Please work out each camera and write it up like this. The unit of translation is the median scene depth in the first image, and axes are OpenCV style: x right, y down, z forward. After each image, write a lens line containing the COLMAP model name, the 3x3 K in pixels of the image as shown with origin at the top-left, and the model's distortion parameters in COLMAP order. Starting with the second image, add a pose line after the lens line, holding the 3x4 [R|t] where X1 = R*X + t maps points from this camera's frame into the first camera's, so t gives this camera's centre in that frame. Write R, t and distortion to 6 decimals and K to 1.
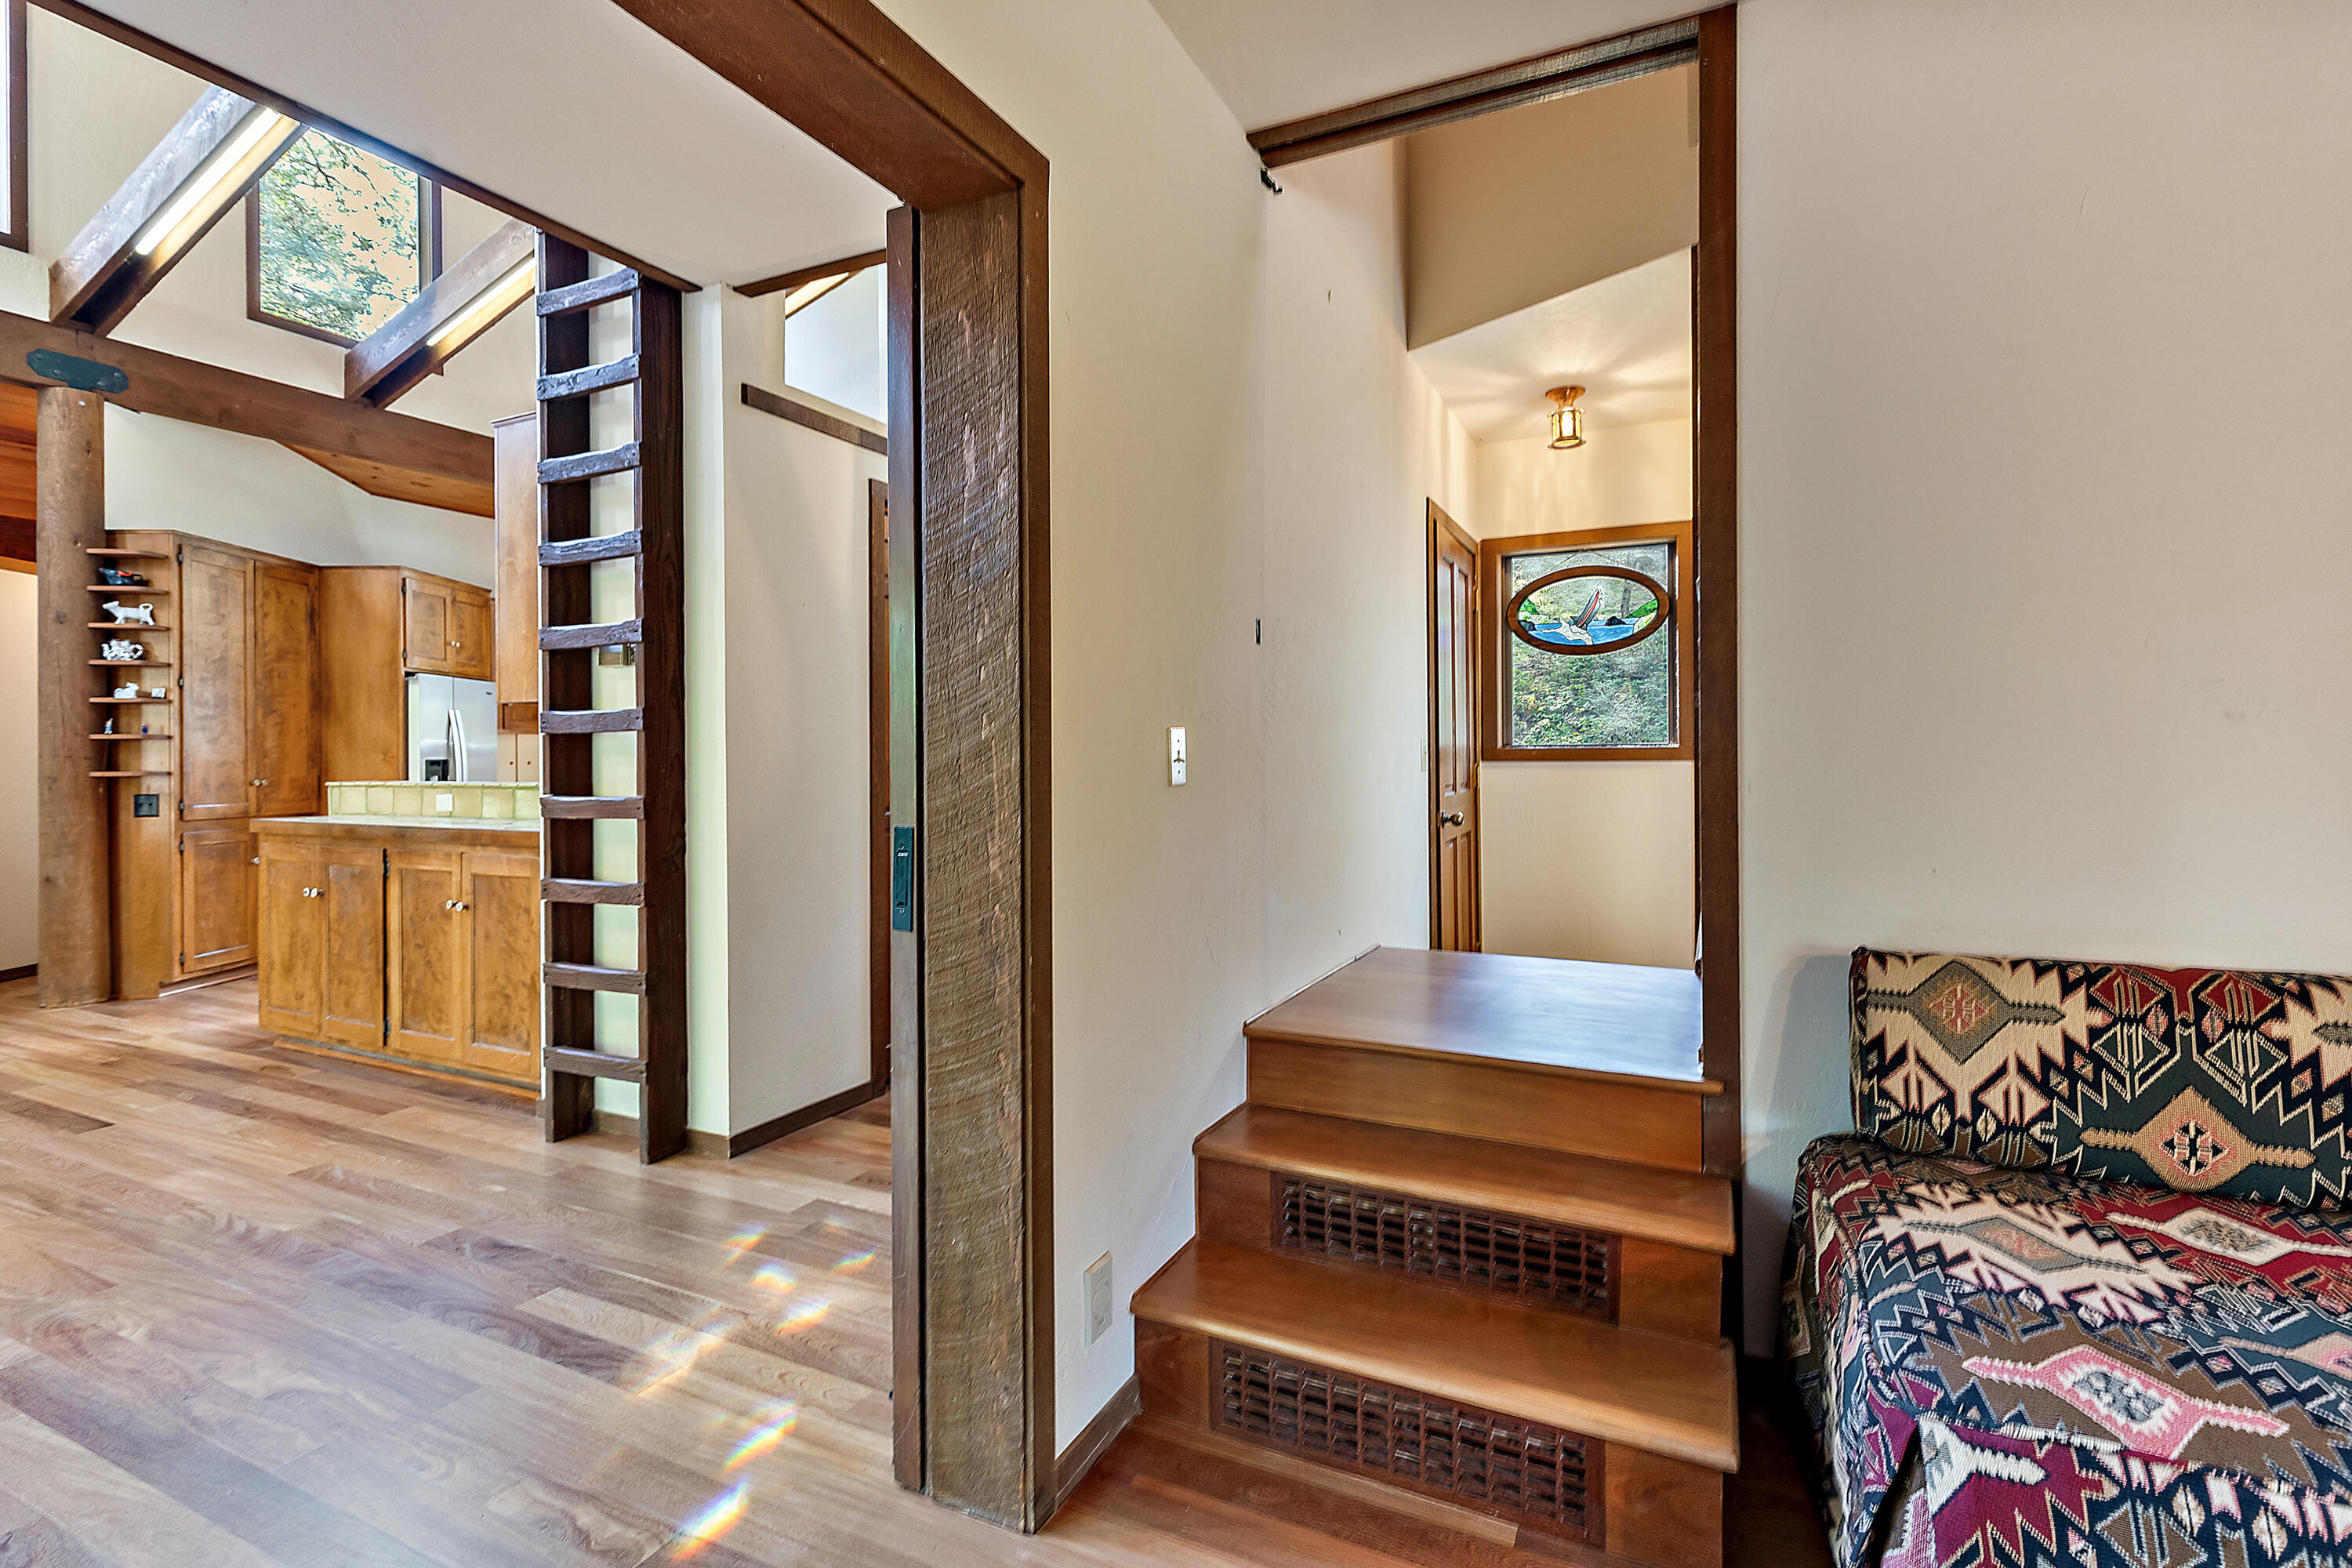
lens RADIAL K [[1088.4, 0, 1171.9], [0, 1088.4, 755.1], [0, 0, 1]] dist [0.008914, 0.000305]
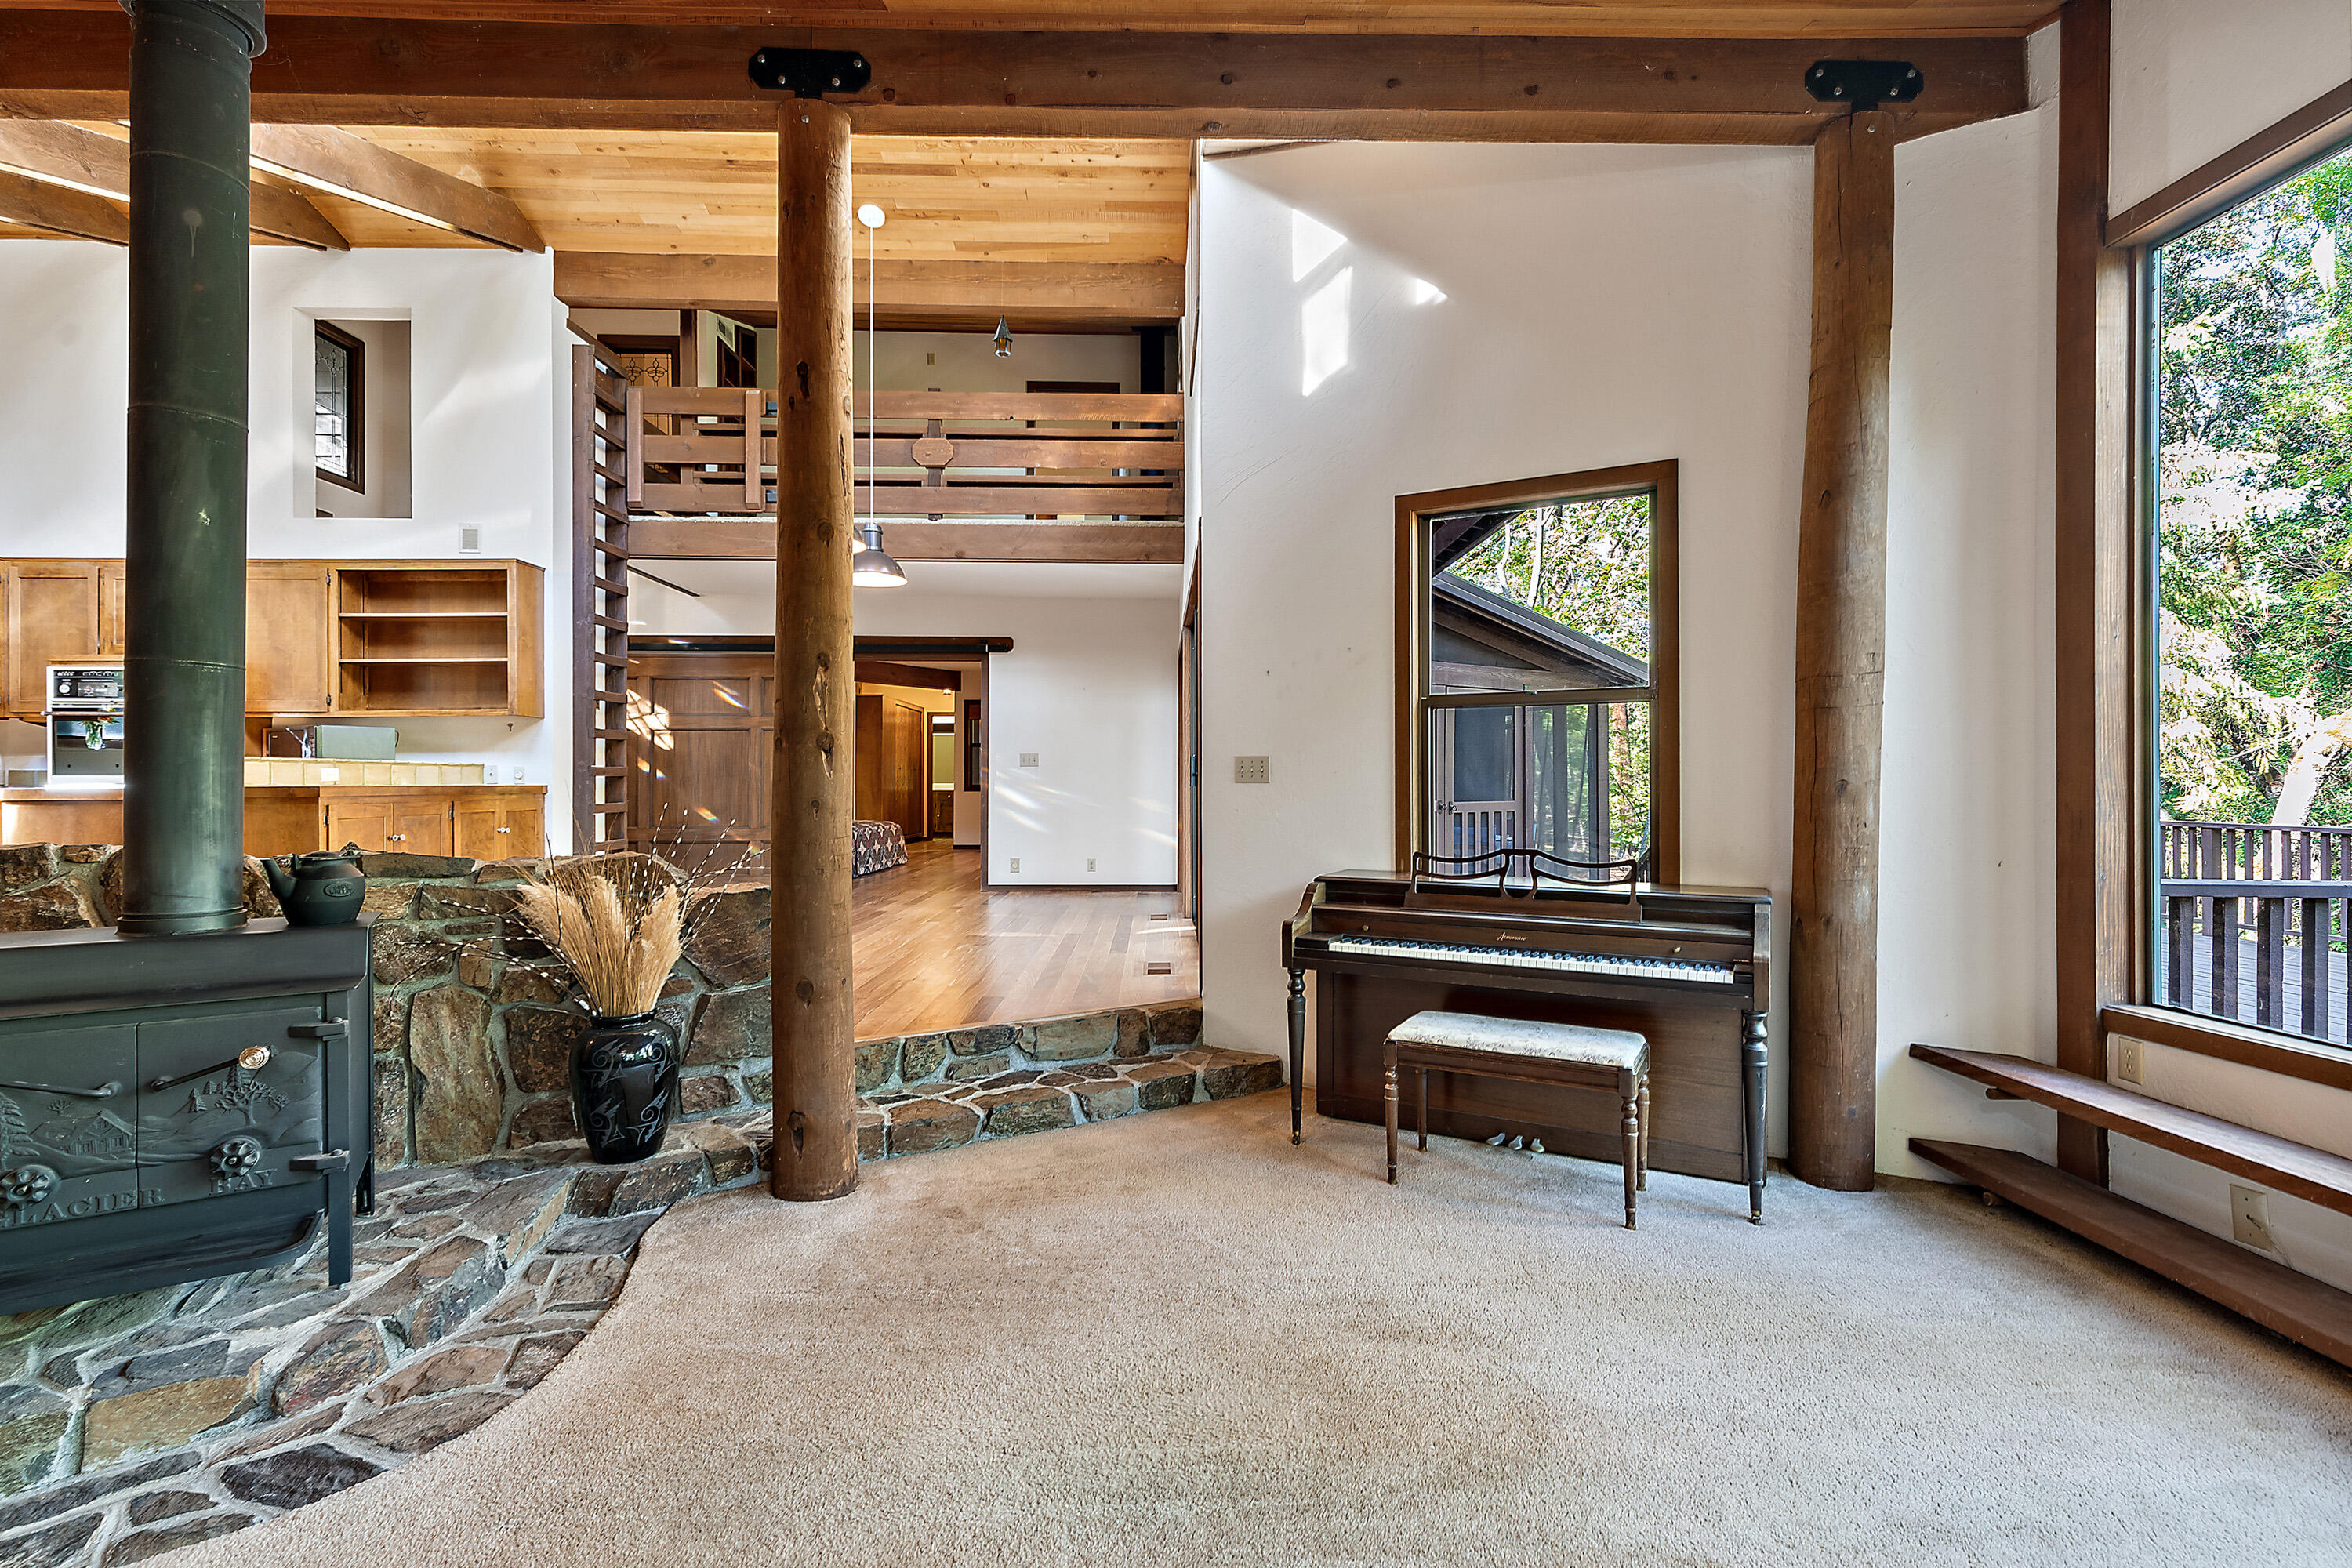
lens RADIAL K [[1088.4, 0, 1176.7], [0, 1088.4, 781.6], [0, 0, 1]] dist [0.008914, 0.000305]
pose [[-0.460840, 0.002808, 0.887479, -2.375311], [0.005201, 0.999986, -0.000463, 0.059632], [-0.887468, 0.004402, -0.460848, 0.752450]]
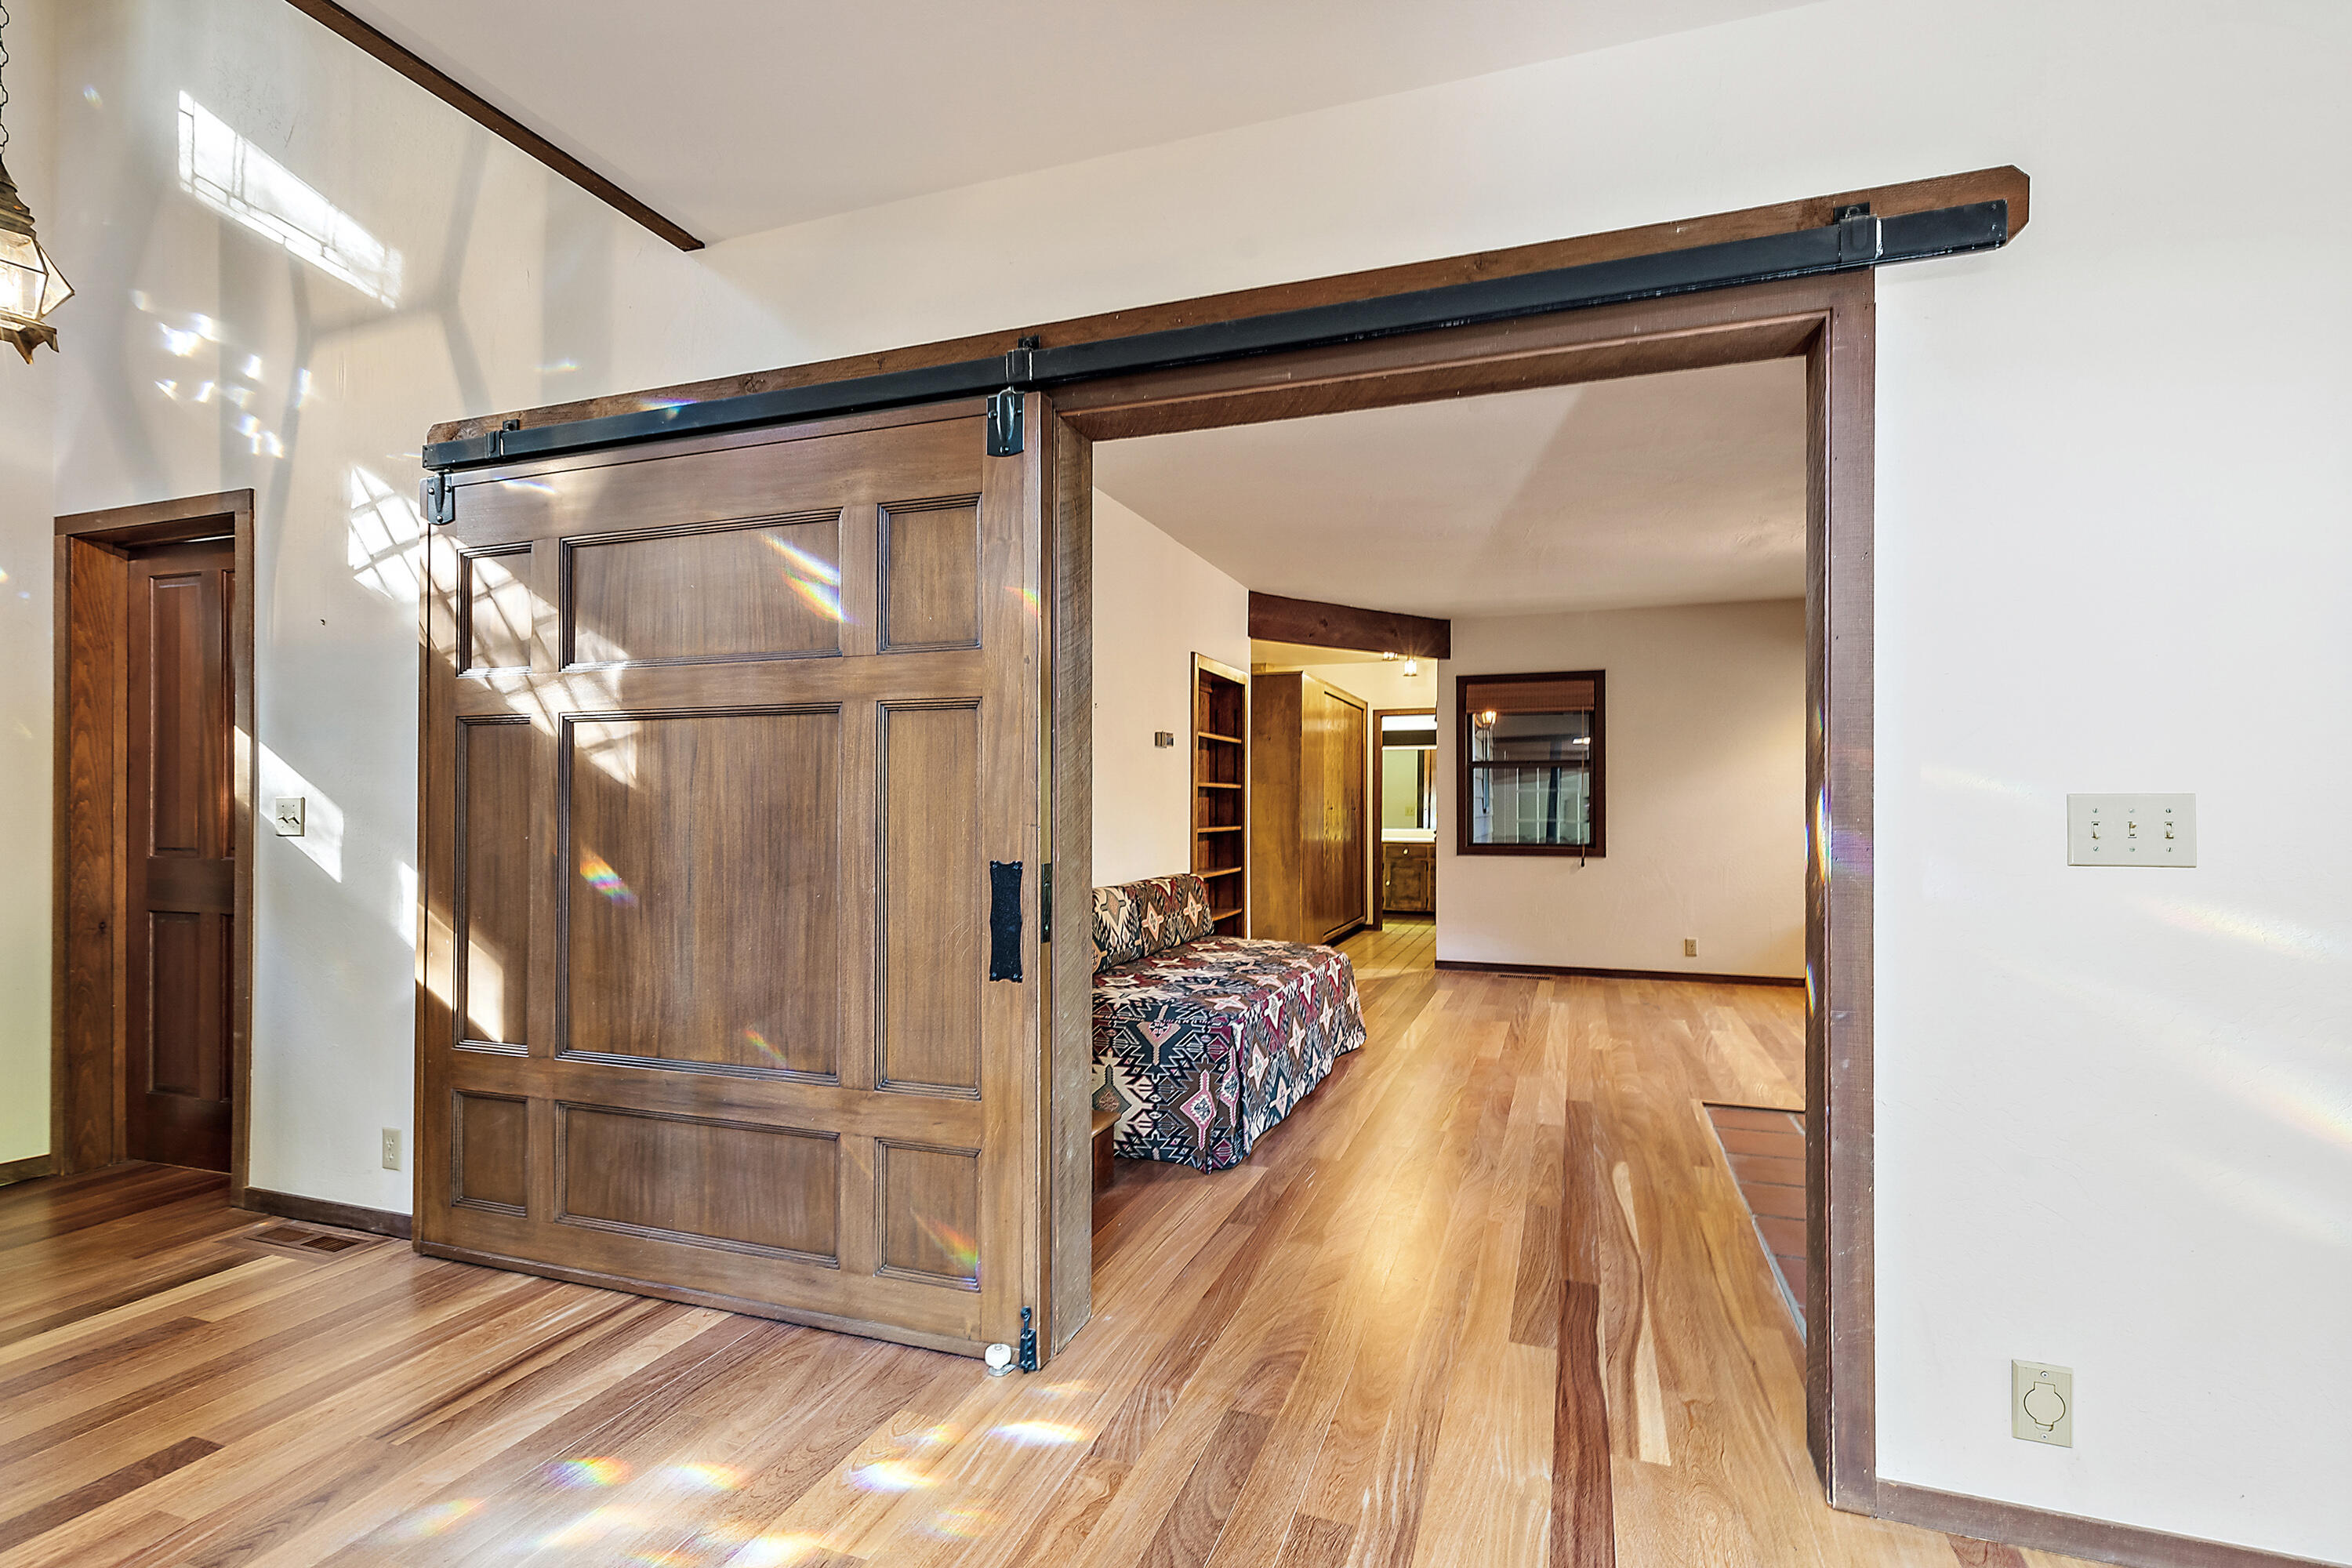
lens RADIAL K [[1088.4, 0, 1187.1], [0, 1088.4, 799.8], [0, 0, 1]] dist [0.008914, 0.000305]
pose [[-0.118853, 0.006302, 0.992892, -0.637759], [0.003634, 0.999976, -0.005912, 0.002804], [-0.992905, 0.002905, -0.118873, 0.392504]]
